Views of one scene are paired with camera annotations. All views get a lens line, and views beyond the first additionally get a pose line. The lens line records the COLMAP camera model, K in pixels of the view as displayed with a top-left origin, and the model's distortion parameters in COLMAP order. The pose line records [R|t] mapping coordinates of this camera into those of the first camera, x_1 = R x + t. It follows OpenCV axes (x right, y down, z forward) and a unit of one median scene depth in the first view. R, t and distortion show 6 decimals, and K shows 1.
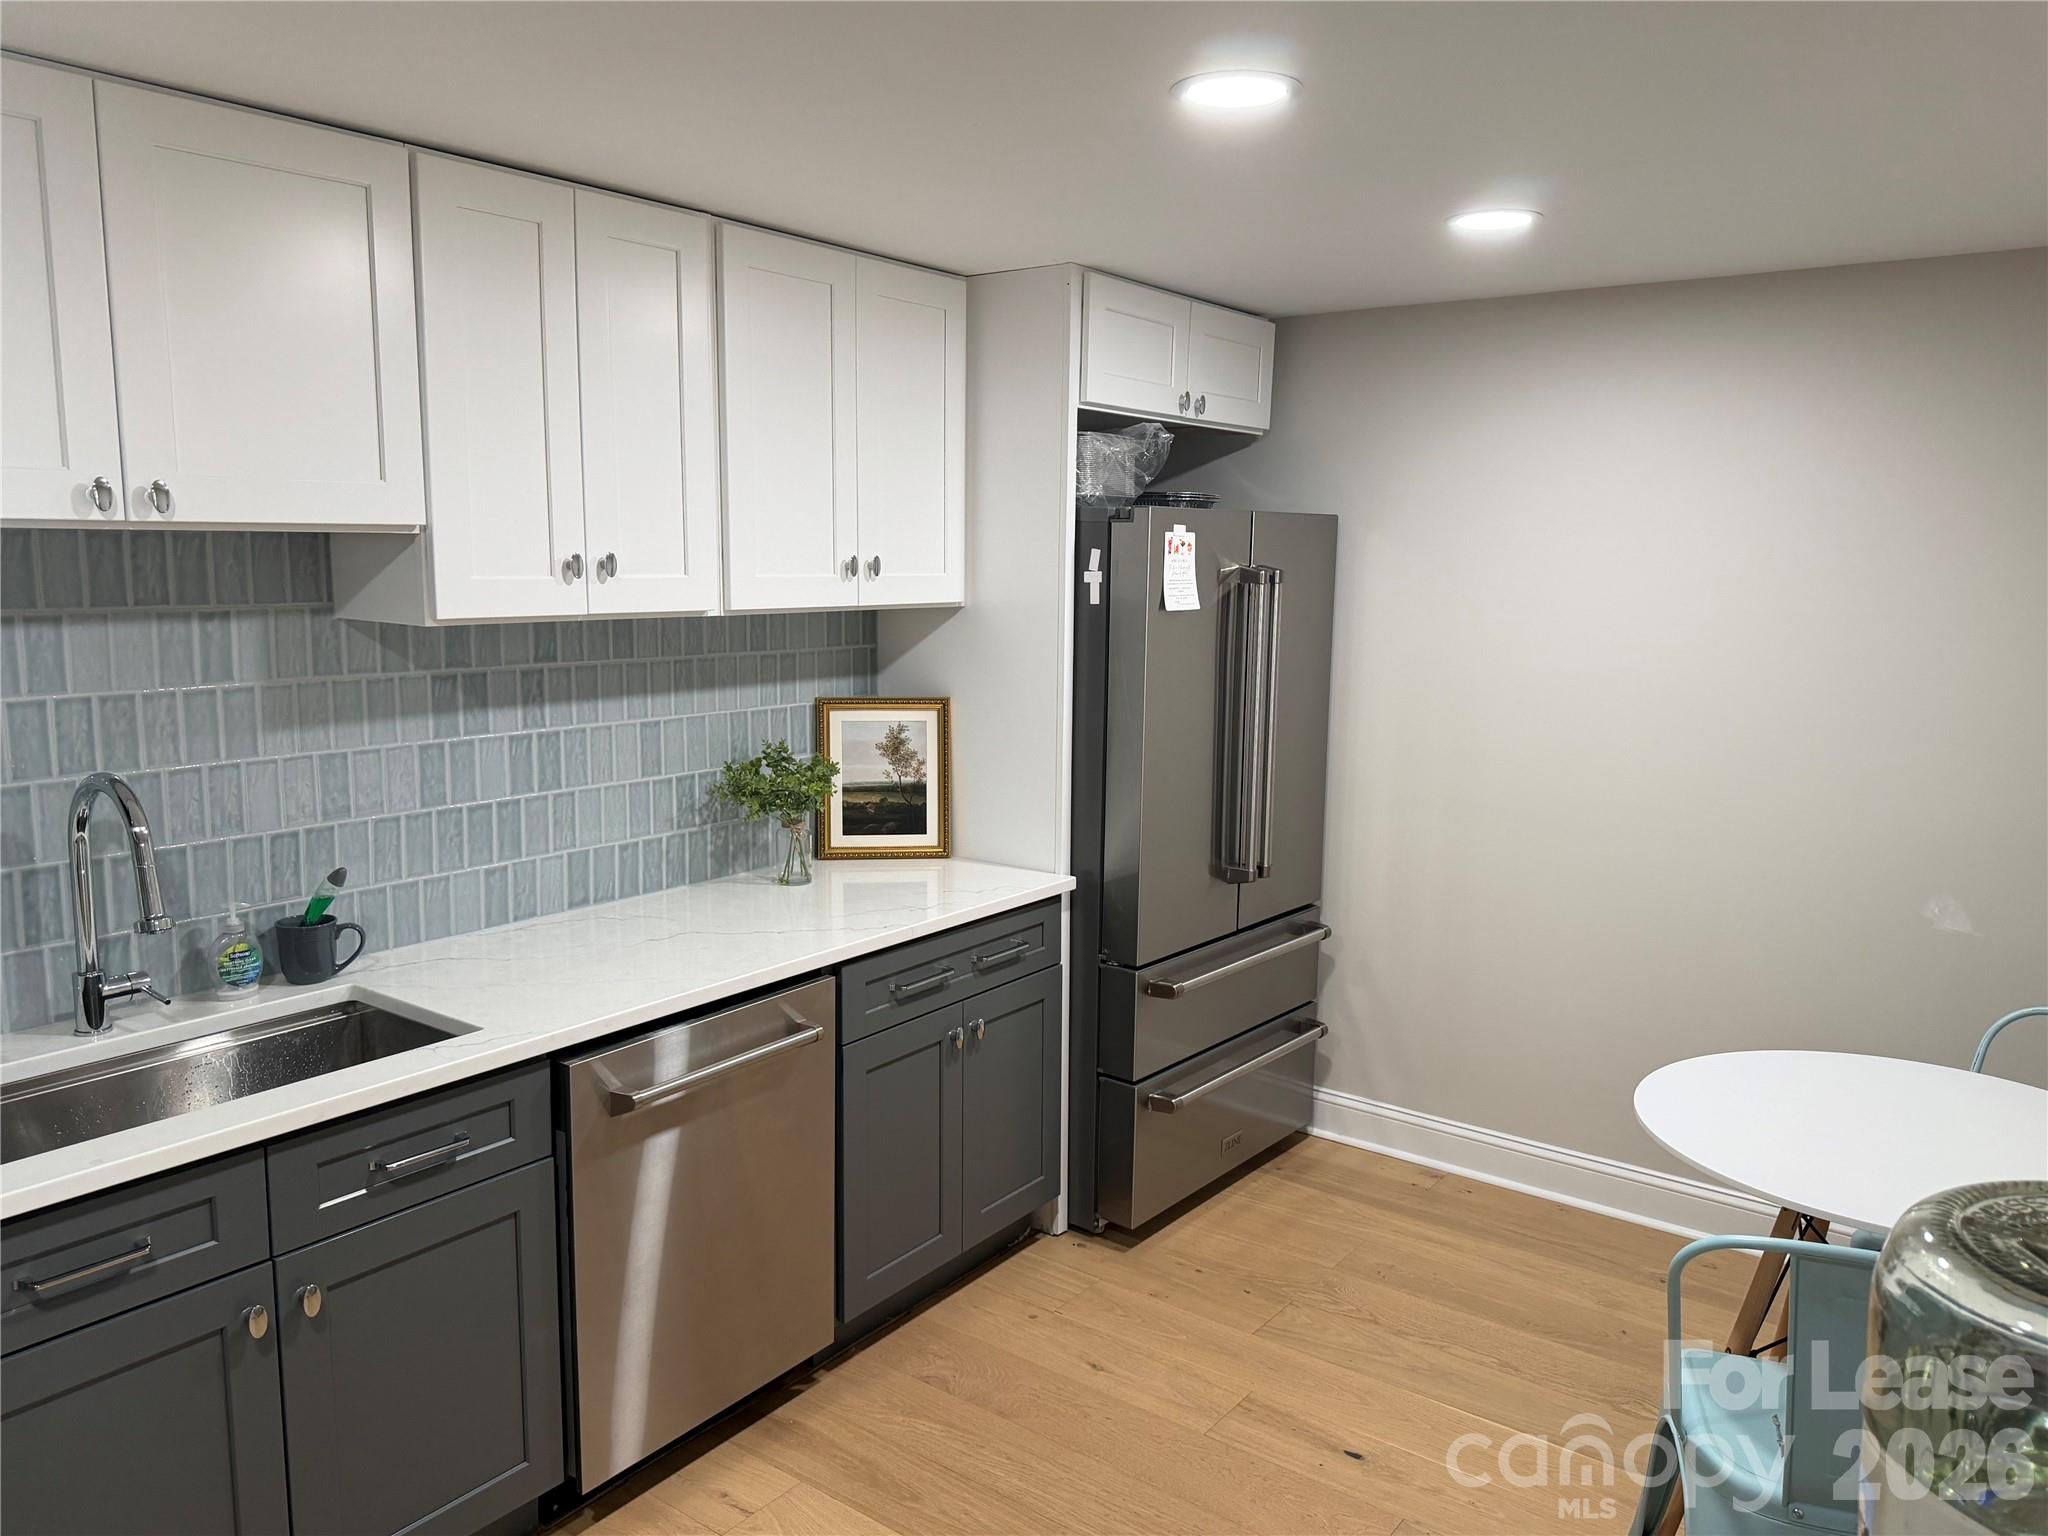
lens RADIAL K [[1458.8, 0, 1024.0], [0, 1458.8, 768.0], [0, 0, 1]] dist [0.069629, -0.134285]
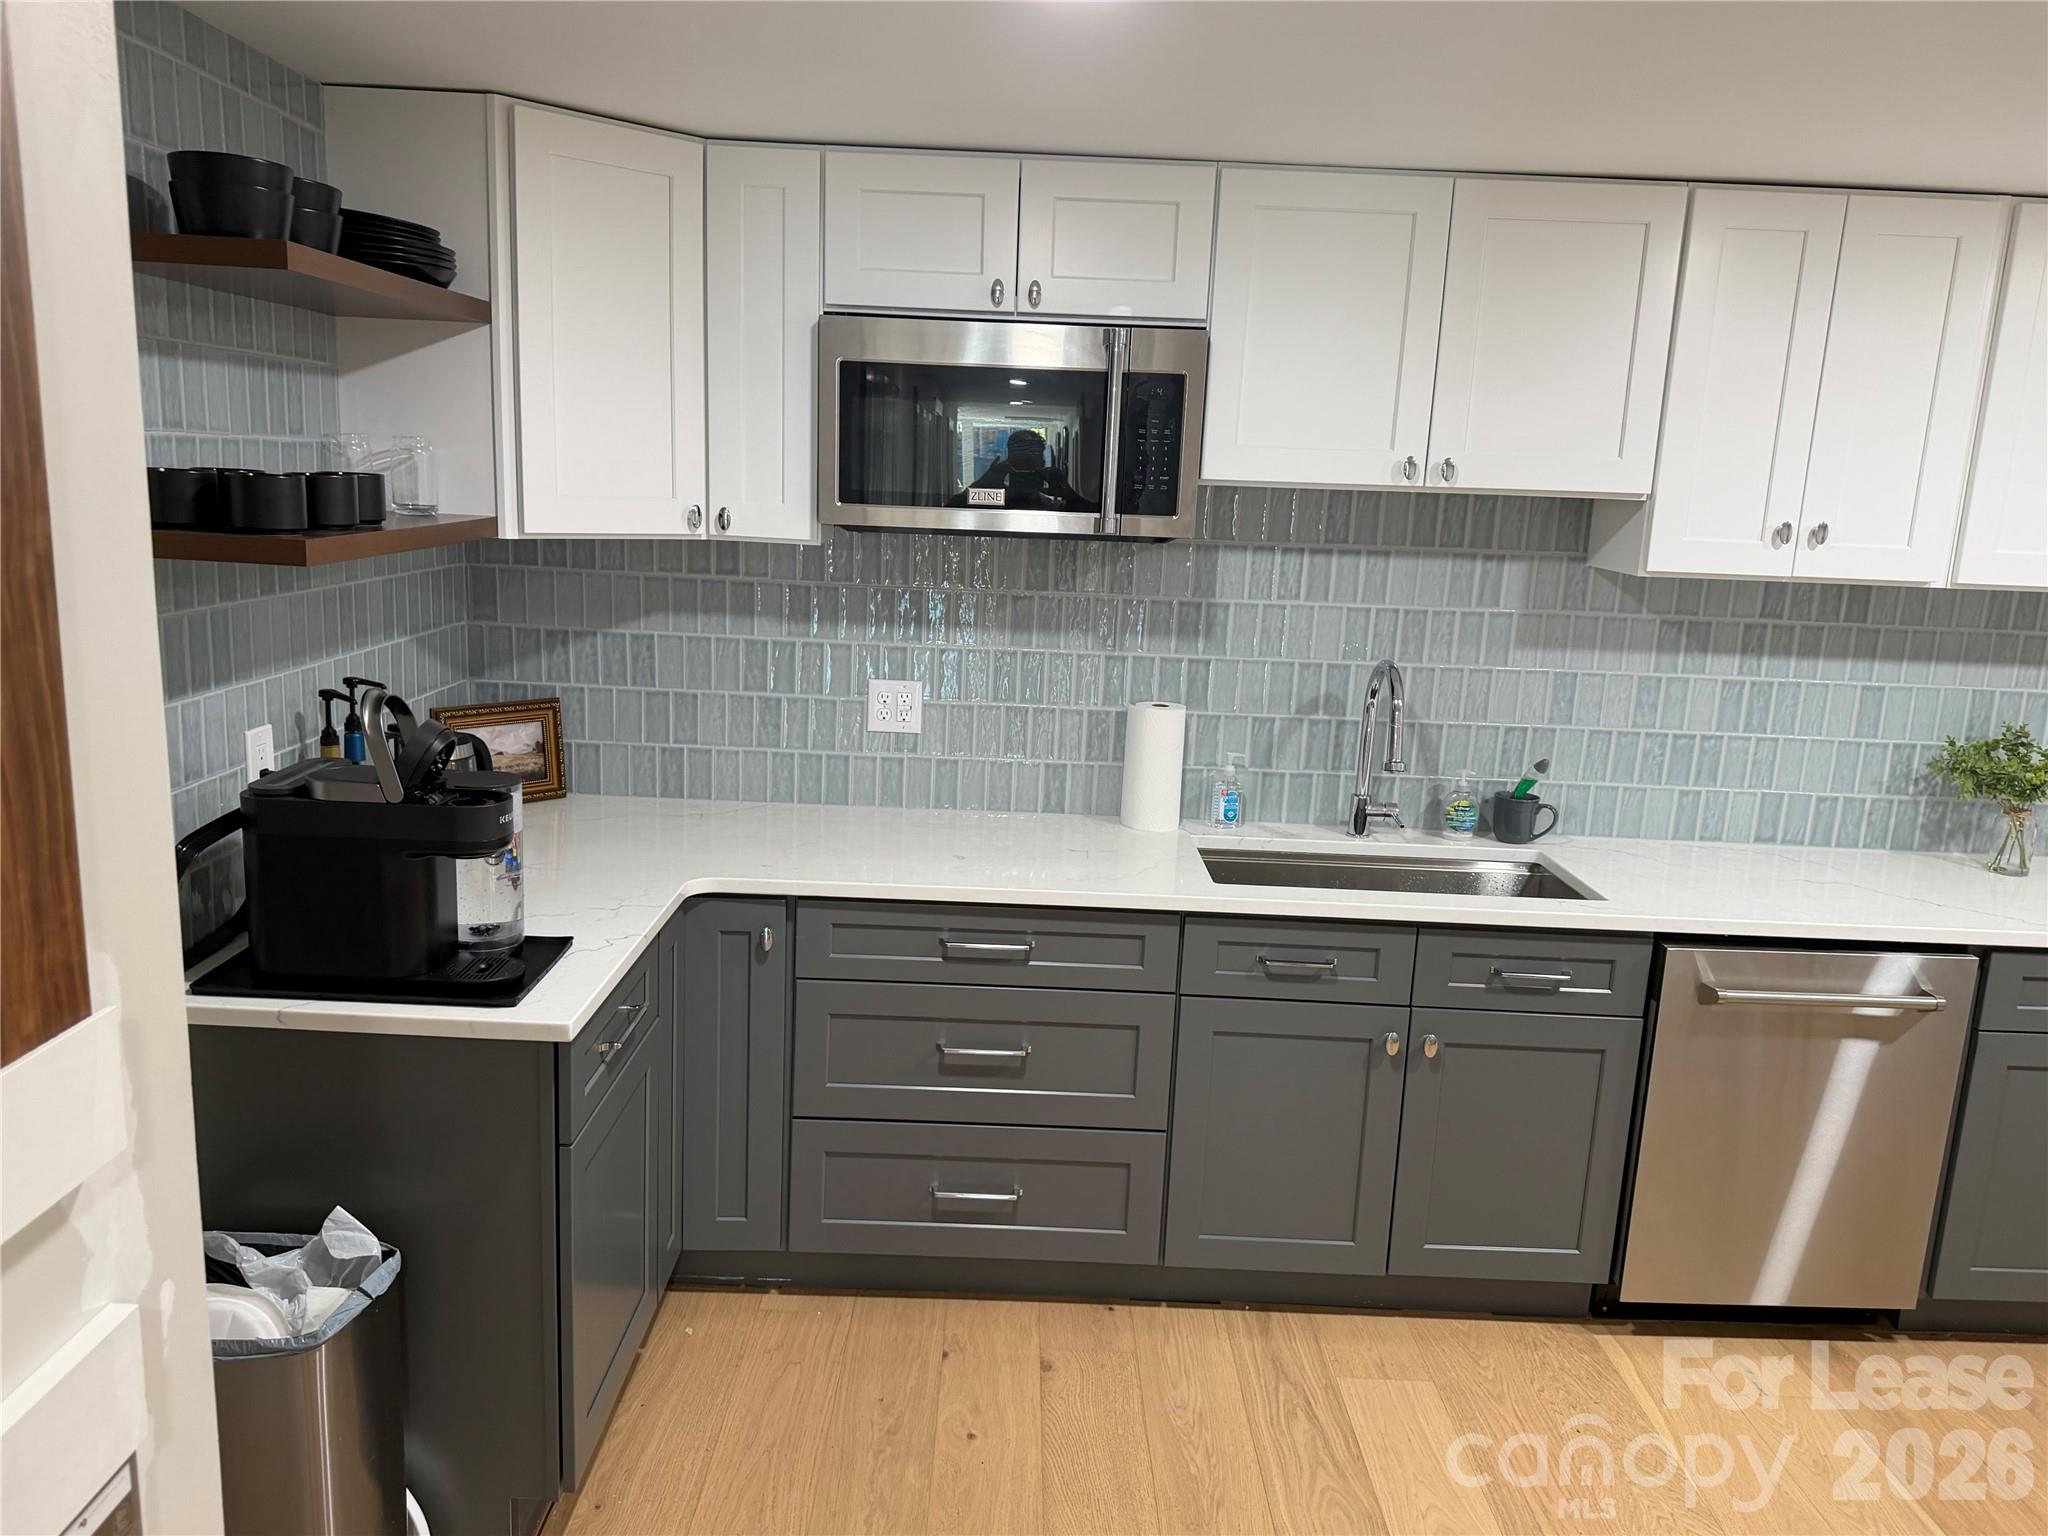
lens RADIAL K [[1458.8, 0, 1024.0], [0, 1458.8, 768.0], [0, 0, 1]] dist [0.069629, -0.134285]
pose [[0.605772, 0.172329, -0.776752, 0.248566], [-0.150239, 0.983475, 0.101024, 0.013472], [0.781325, 0.055501, 0.621652, -0.148560]]
